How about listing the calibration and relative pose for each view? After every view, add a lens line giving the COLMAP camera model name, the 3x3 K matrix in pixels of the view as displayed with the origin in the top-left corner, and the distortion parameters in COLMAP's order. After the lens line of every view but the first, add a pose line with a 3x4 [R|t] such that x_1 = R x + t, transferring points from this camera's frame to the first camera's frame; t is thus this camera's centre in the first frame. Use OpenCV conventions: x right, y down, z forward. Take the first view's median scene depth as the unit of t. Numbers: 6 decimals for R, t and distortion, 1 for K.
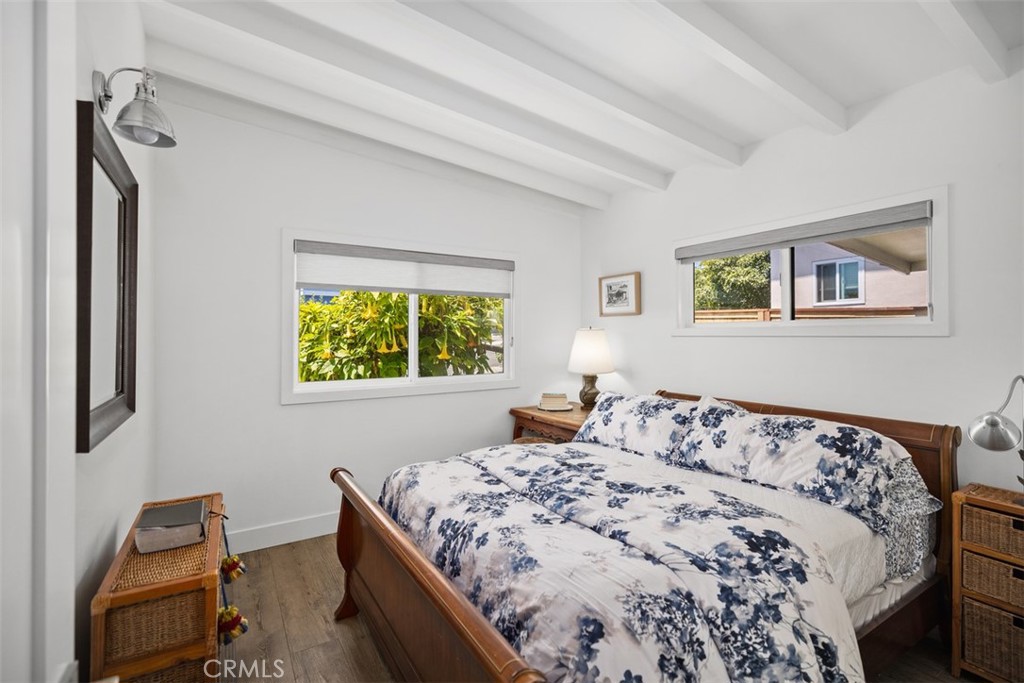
lens RADIAL K [[465.4, 0, 508.2], [0, 465.4, 335.4], [0, 0, 1]] dist [0.003528, 0.000122]
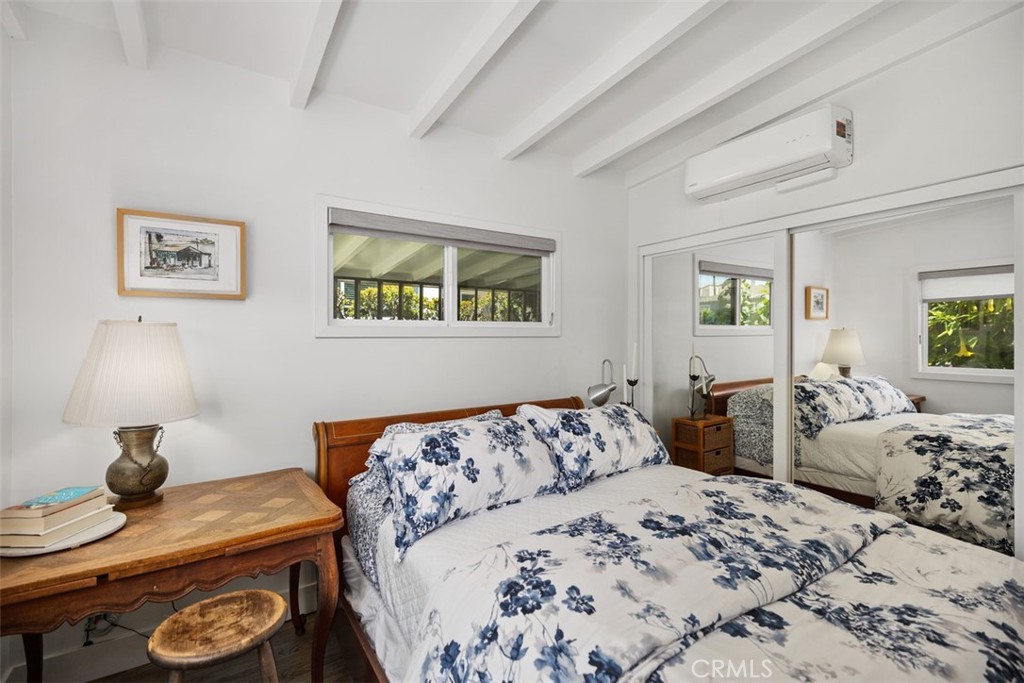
lens RADIAL K [[465.4, 0, 506.0], [0, 465.4, 340.2], [0, 0, 1]] dist [0.003528, 0.000122]
pose [[-0.019577, -0.007602, 0.999779, -0.521787], [0.004032, 0.999962, 0.007683, 0.002770], [-0.999800, 0.004182, -0.019545, 1.259371]]
